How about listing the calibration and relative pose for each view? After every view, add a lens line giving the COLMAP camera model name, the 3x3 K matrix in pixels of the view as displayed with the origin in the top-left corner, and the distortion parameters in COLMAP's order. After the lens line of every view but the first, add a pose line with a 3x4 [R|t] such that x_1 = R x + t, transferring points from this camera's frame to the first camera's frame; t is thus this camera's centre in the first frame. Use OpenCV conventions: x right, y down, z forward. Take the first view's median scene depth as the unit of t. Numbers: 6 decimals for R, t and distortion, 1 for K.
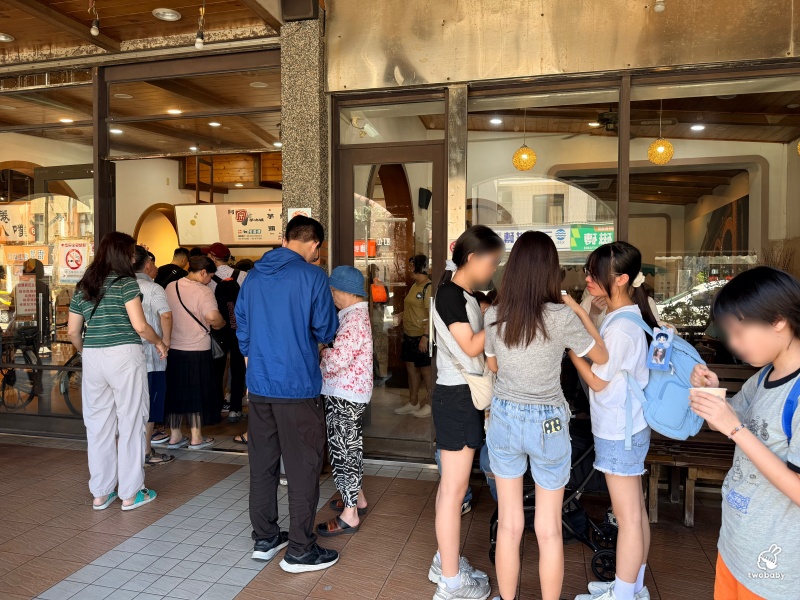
lens RADIAL K [[583.7, 0, 401.0], [0, 583.7, 298.8], [0, 0, 1]] dist [-0.028421, -0.003141]
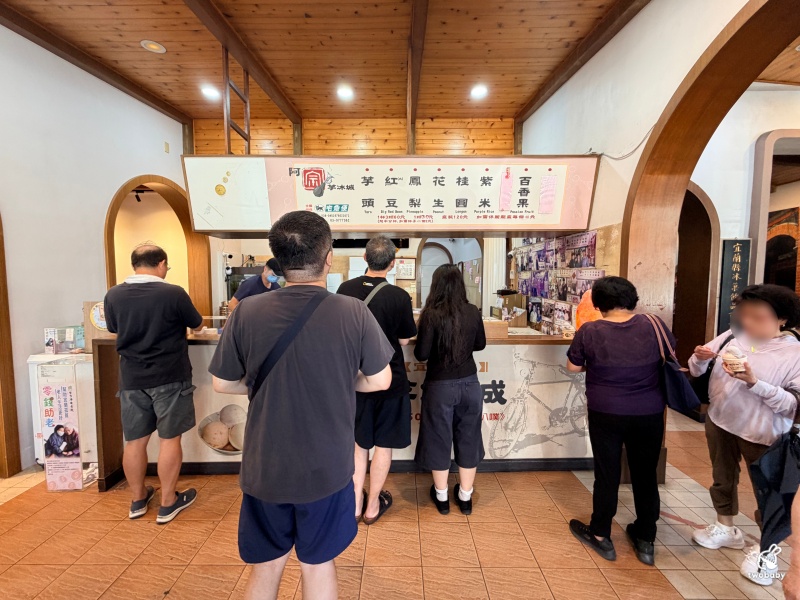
lens RADIAL K [[320.2, 0, 398.4], [0, 320.2, 297.2], [0, 0, 1]] dist [0.001969, -0.000284]
pose [[0.971923, -0.023379, 0.234137, -0.270091], [0.013366, 0.998931, 0.044261, -0.037444], [-0.234921, -0.039889, 0.971196, 0.664414]]
